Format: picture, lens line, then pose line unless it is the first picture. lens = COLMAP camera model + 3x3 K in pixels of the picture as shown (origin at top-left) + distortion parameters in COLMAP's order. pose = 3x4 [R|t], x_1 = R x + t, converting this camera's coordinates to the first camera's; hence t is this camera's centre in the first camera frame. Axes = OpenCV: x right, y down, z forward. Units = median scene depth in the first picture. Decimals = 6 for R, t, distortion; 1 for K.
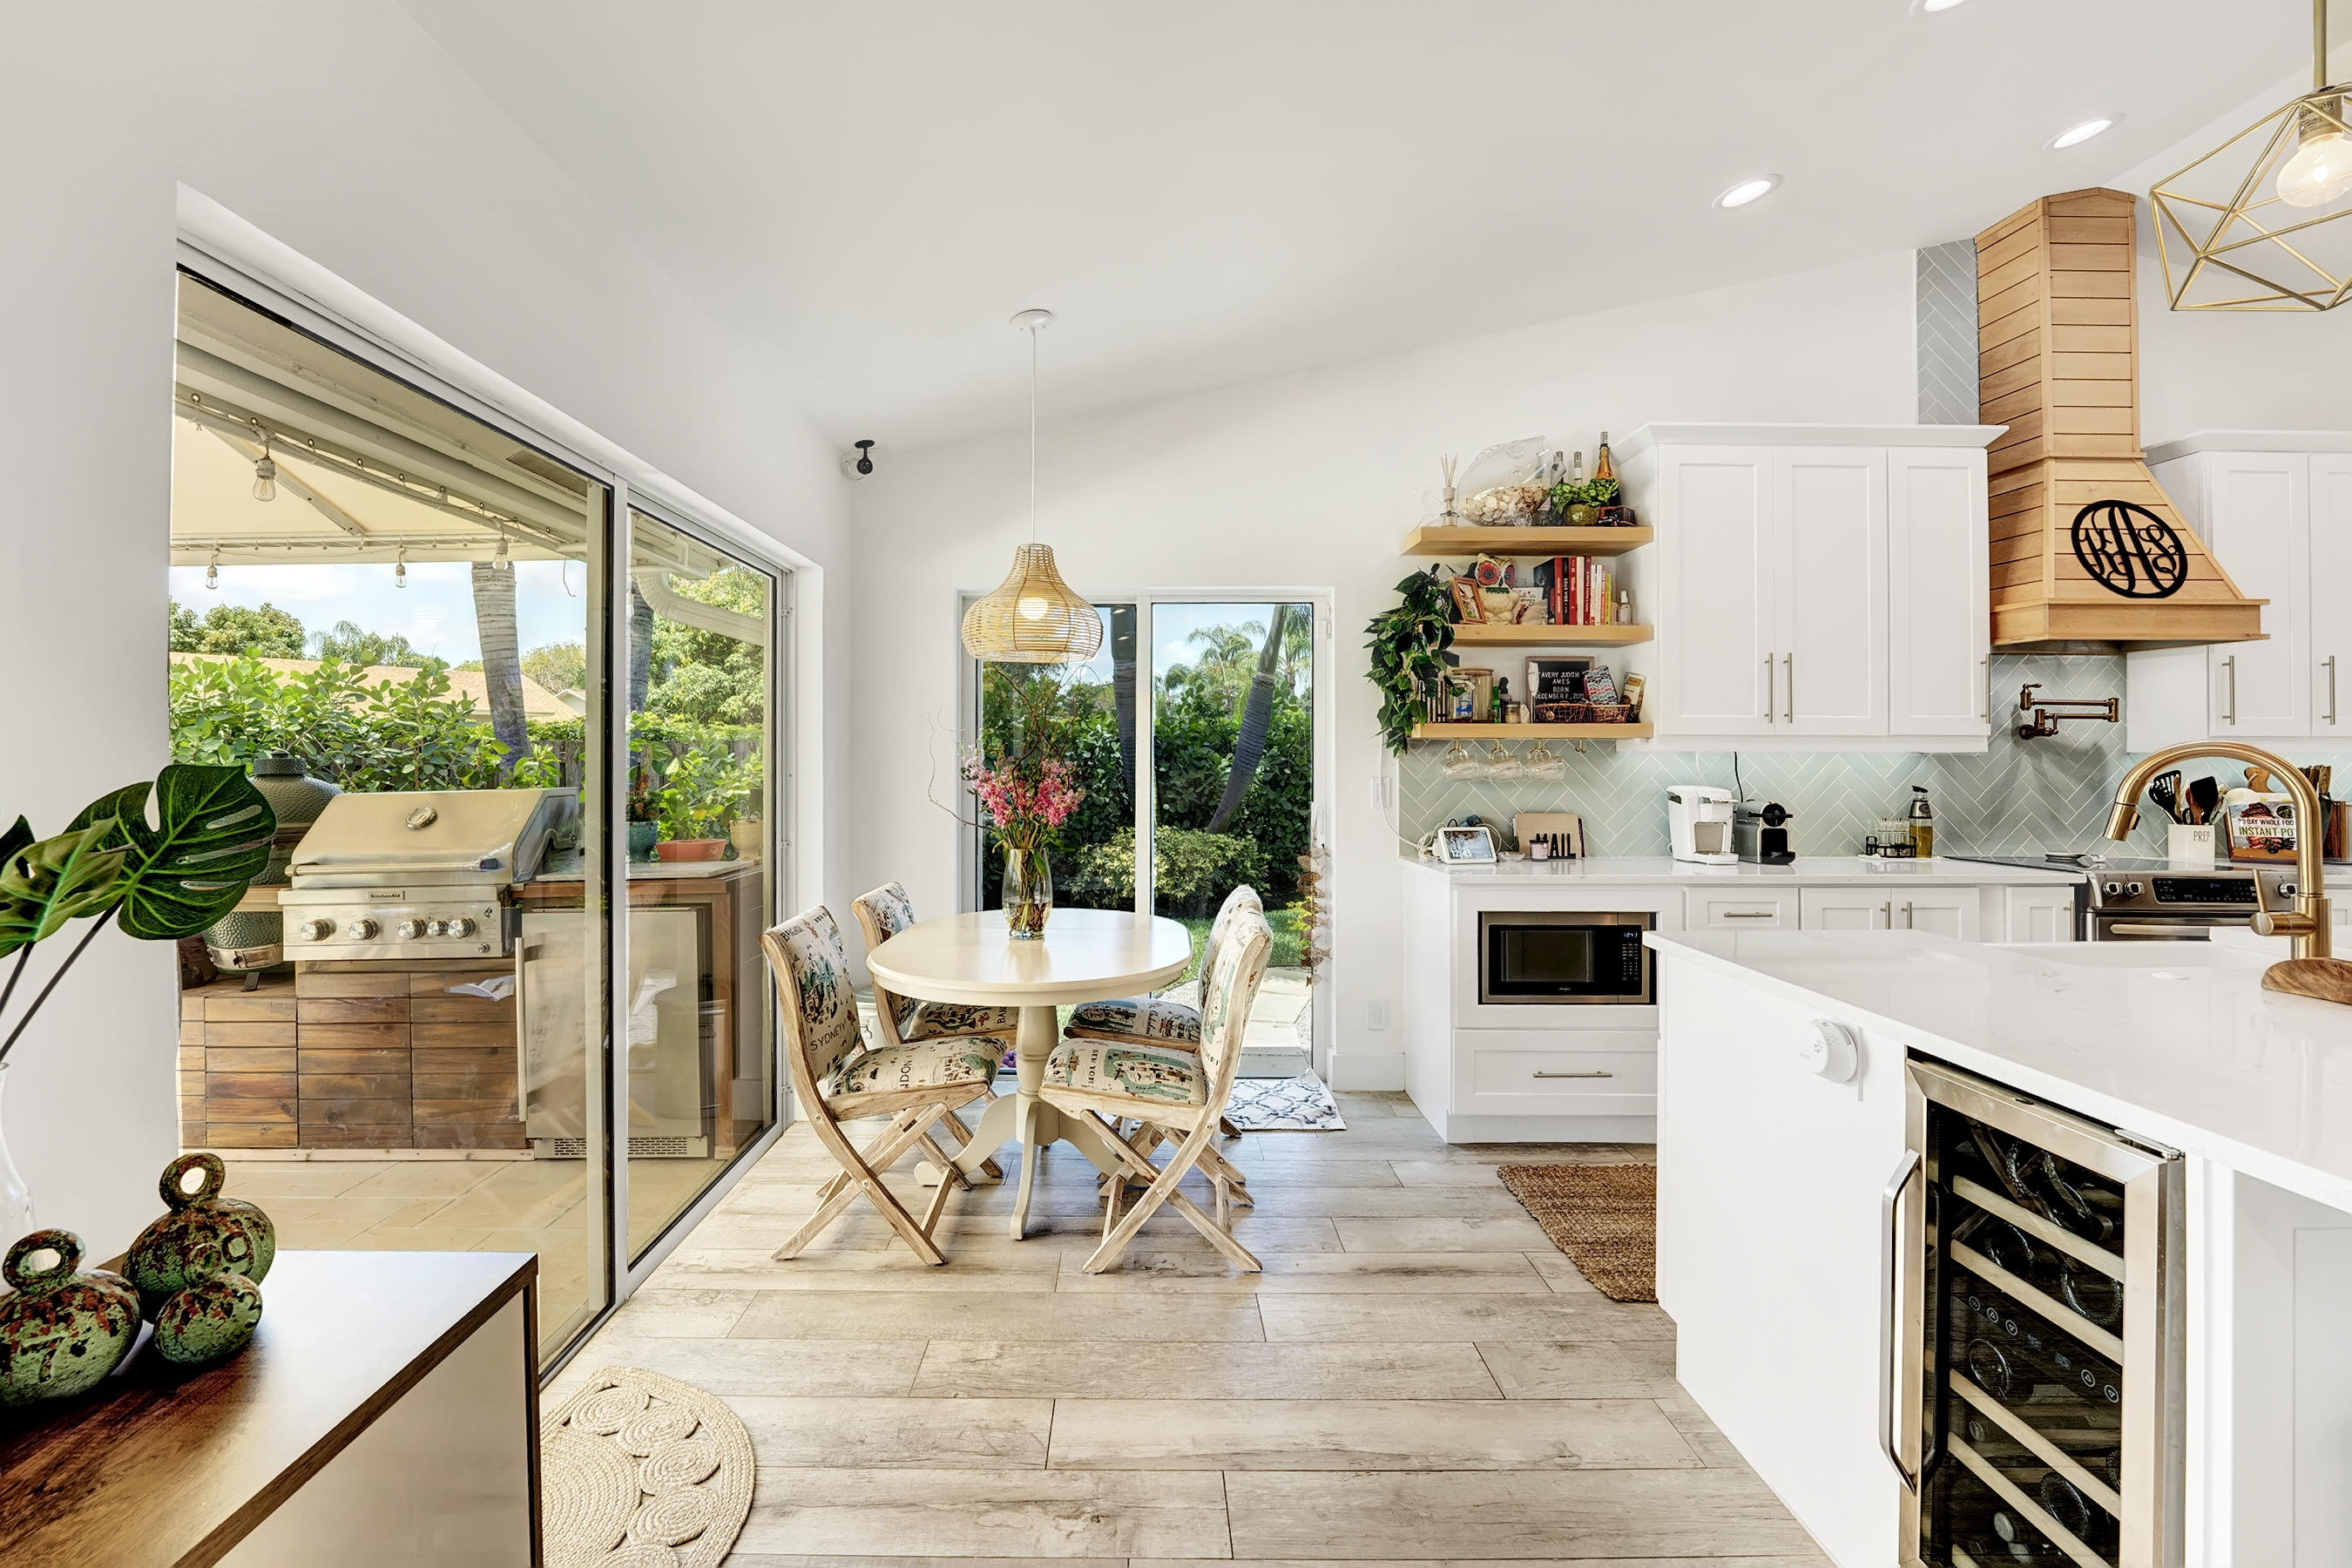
lens RADIAL K [[975.8, 0, 1126.5], [0, 975.8, 747.5], [0, 0, 1]] dist [-0.029922, 0.004198]
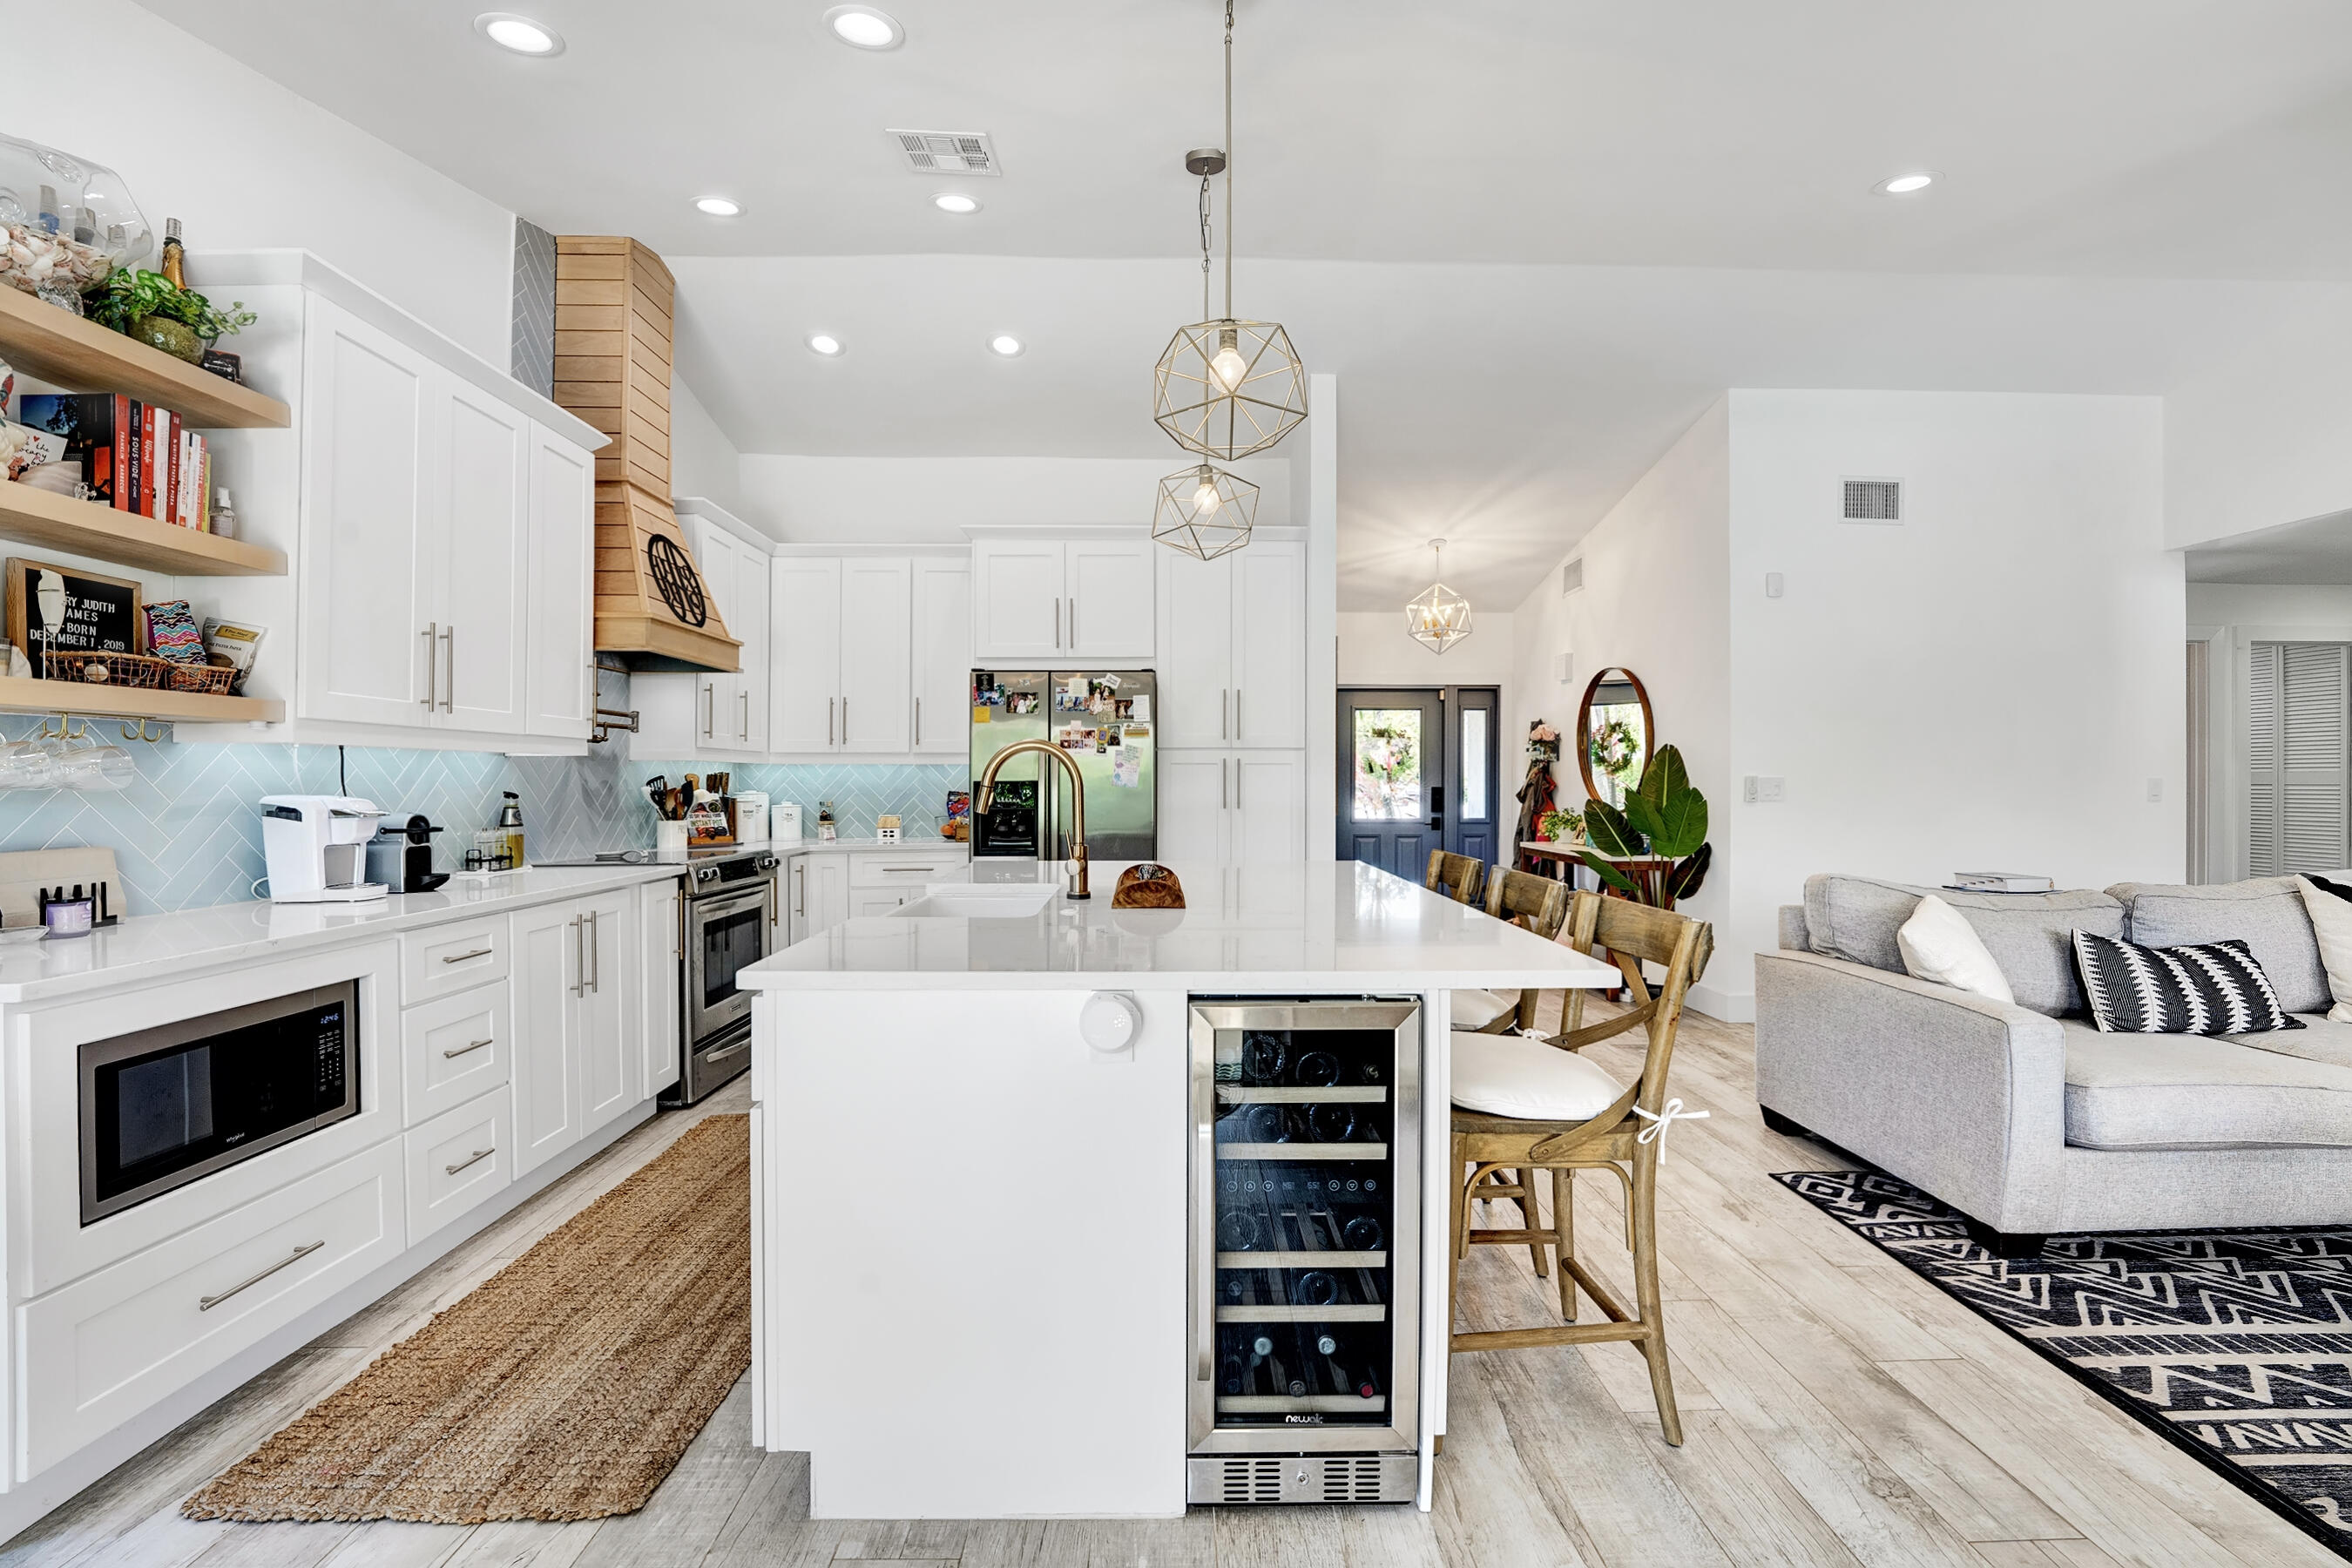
lens RADIAL K [[975.8, 0, 1167.1], [0, 975.8, 782.2], [0, 0, 1]] dist [-0.029922, 0.004198]
pose [[-0.022852, -0.002848, 0.999735, -0.127693], [-0.008960, 0.999956, 0.002644, 0.024752], [-0.999699, -0.008897, -0.022876, 0.416640]]
